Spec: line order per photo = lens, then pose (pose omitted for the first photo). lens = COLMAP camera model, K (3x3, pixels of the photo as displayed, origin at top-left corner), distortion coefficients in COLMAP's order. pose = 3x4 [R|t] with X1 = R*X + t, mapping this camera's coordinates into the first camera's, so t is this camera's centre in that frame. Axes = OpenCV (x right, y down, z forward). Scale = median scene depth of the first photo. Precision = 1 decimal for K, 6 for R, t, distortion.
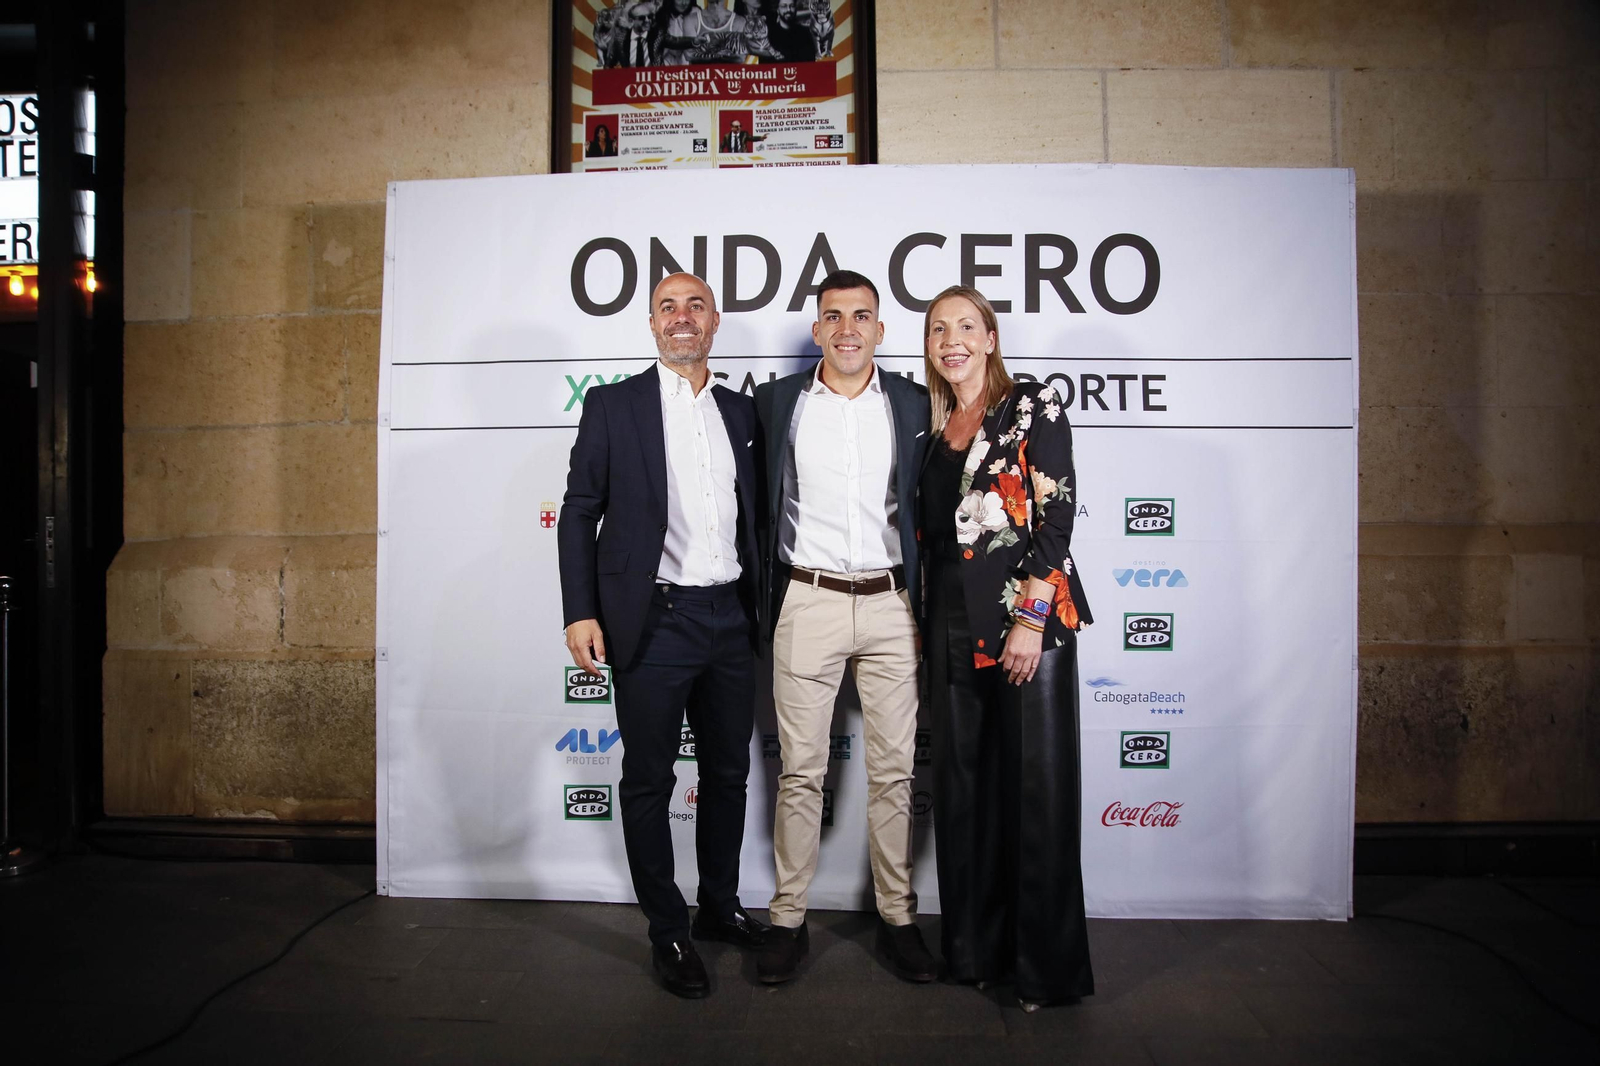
lens RADIAL K [[1046.3, 0, 785.9], [0, 1046.3, 542.0], [0, 0, 1]] dist [-0.077933, 0.037152]
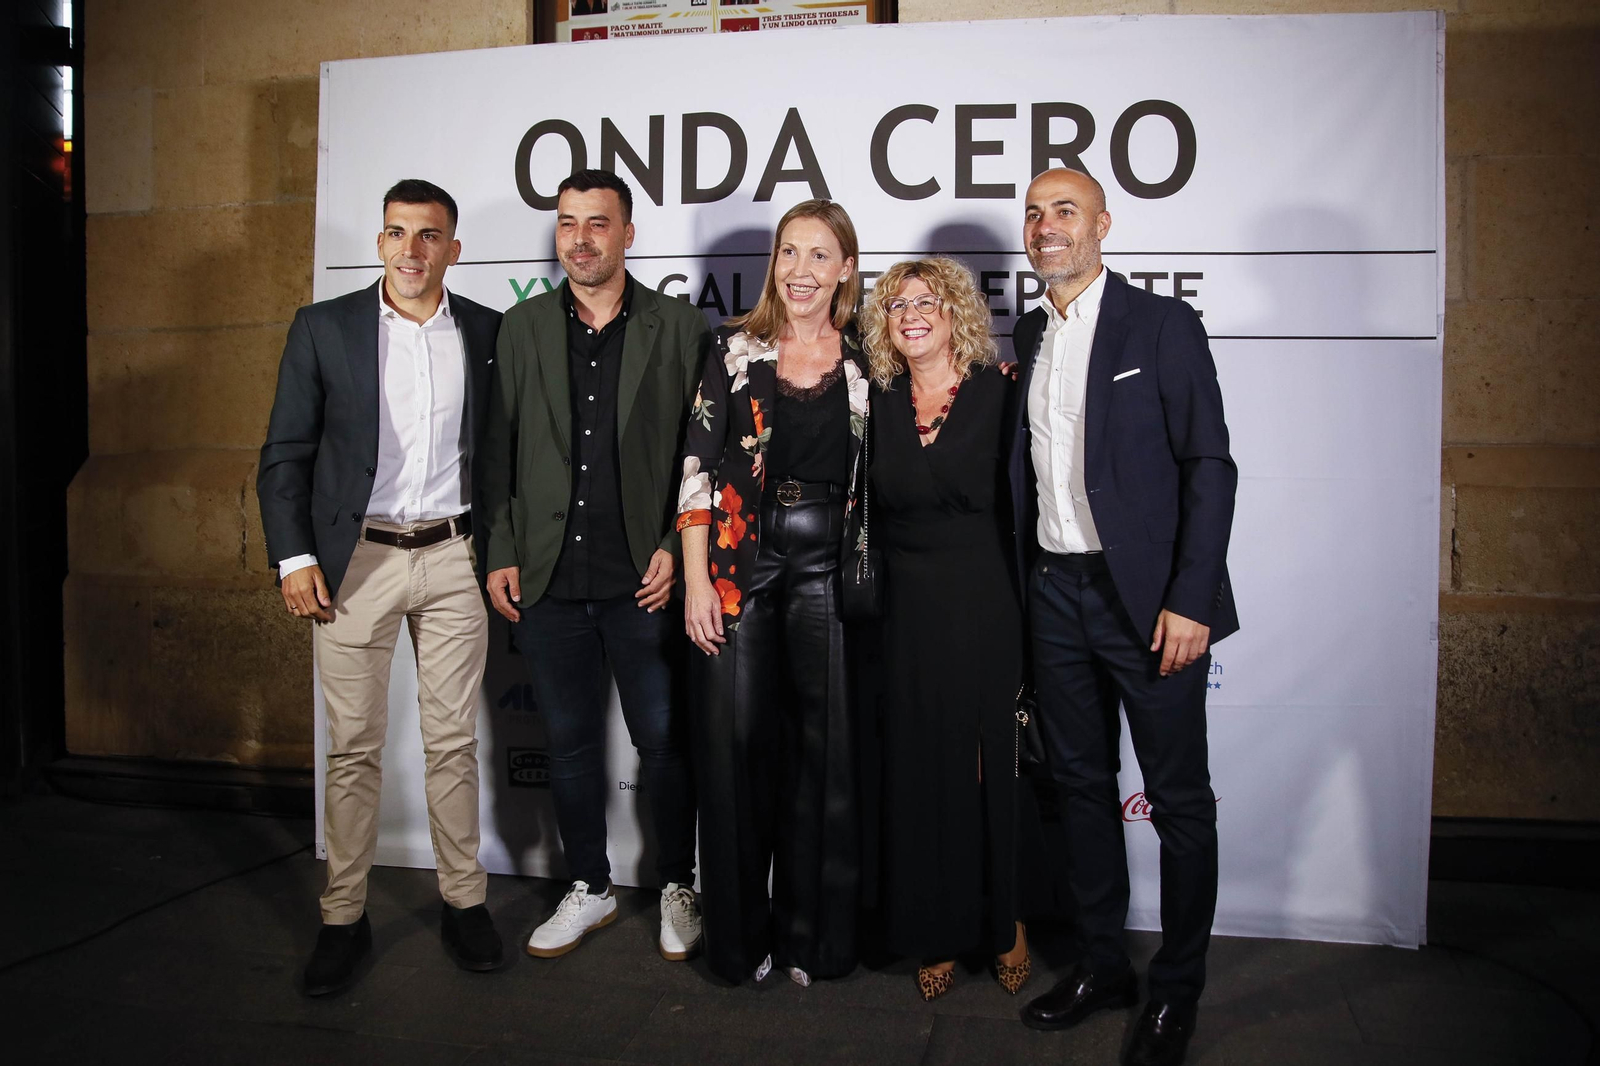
lens RADIAL K [[1201.4, 0, 899.0], [0, 1201.4, 419.5], [0, 0, 1]] dist [-0.095817, 0.055653]
pose [[0.995033, 0.002048, -0.099525, 0.187185], [-0.000250, 0.999837, 0.018074, -0.053044], [0.099545, -0.017959, 0.994871, 0.034545]]
